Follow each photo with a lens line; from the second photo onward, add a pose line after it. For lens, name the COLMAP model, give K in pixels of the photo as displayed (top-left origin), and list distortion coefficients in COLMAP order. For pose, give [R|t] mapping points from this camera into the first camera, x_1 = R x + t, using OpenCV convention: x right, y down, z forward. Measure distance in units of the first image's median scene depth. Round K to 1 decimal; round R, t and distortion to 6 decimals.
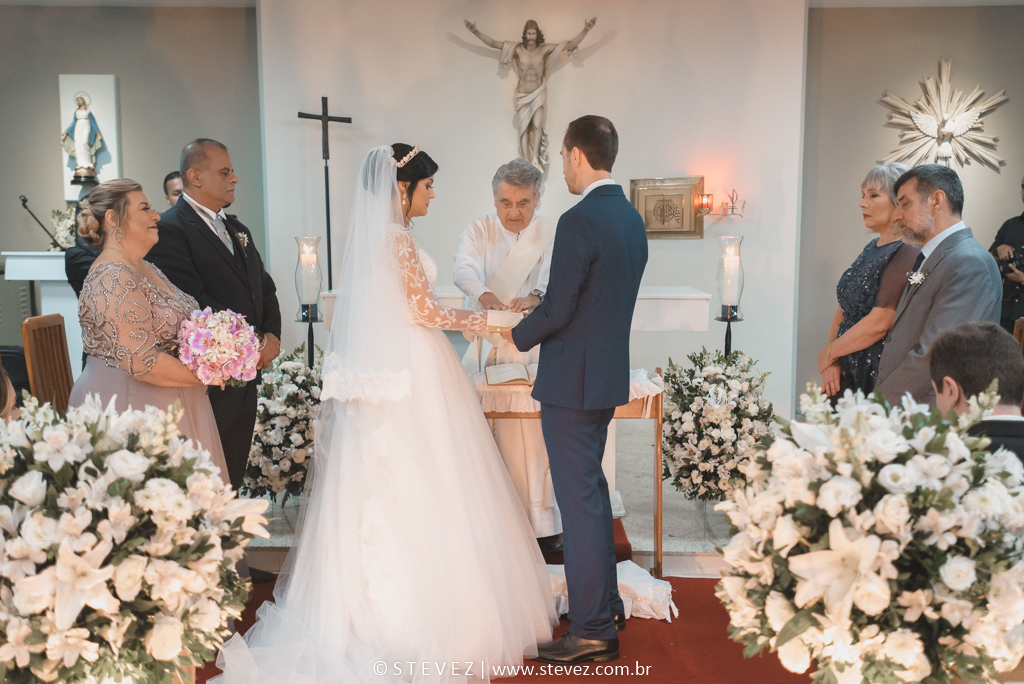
lens RADIAL K [[940.4, 0, 512.0], [0, 940.4, 342.0], [0, 0, 1]] dist [0.039324, -0.060729]
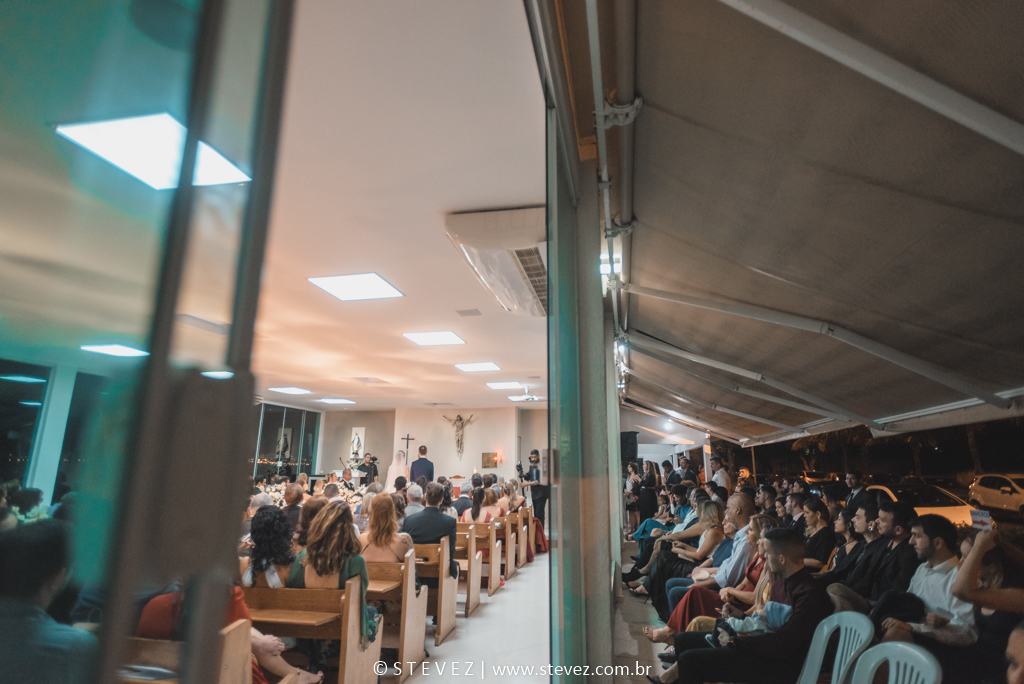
lens RADIAL K [[533.3, 0, 512.0], [0, 533.3, 342.0], [0, 0, 1]] dist [0.000831, 0.000047]
pose [[0.983957, -0.037747, -0.174366, 0.962347], [-0.024248, 0.939995, -0.340325, 0.217753], [0.176750, 0.339093, 0.924000, -1.772819]]
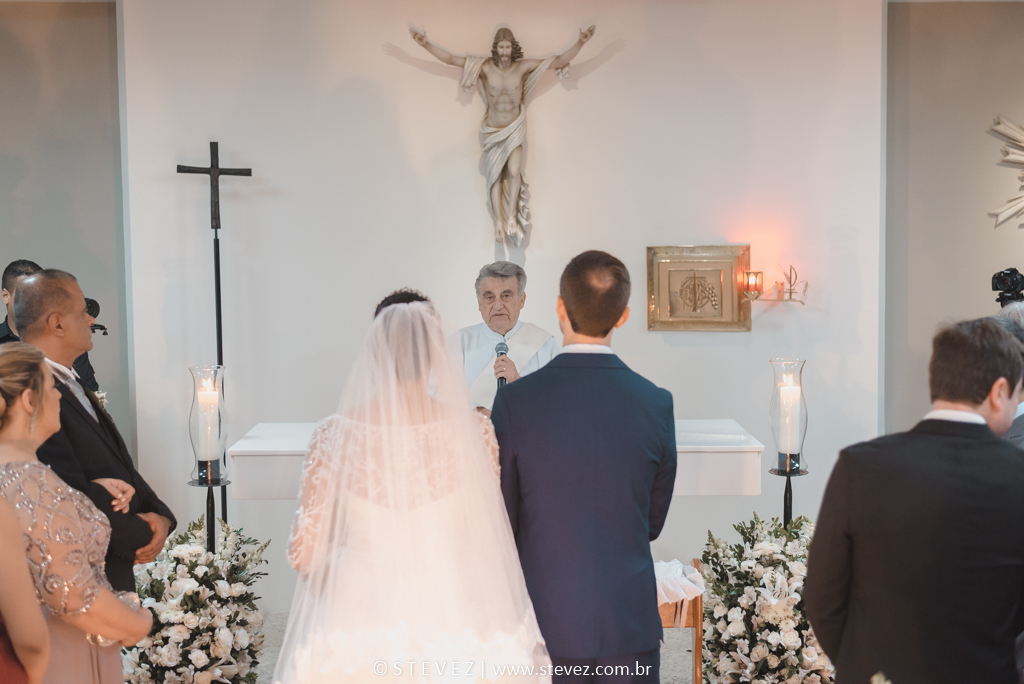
lens RADIAL K [[1472.6, 0, 512.0], [0, 1472.6, 342.0], [0, 0, 1]] dist [0.011579, -0.039090]
pose [[0.999143, -0.013292, 0.039192, -0.028859], [0.014637, 0.999307, -0.034223, -0.094601], [-0.038710, 0.034767, 0.998645, -0.143400]]
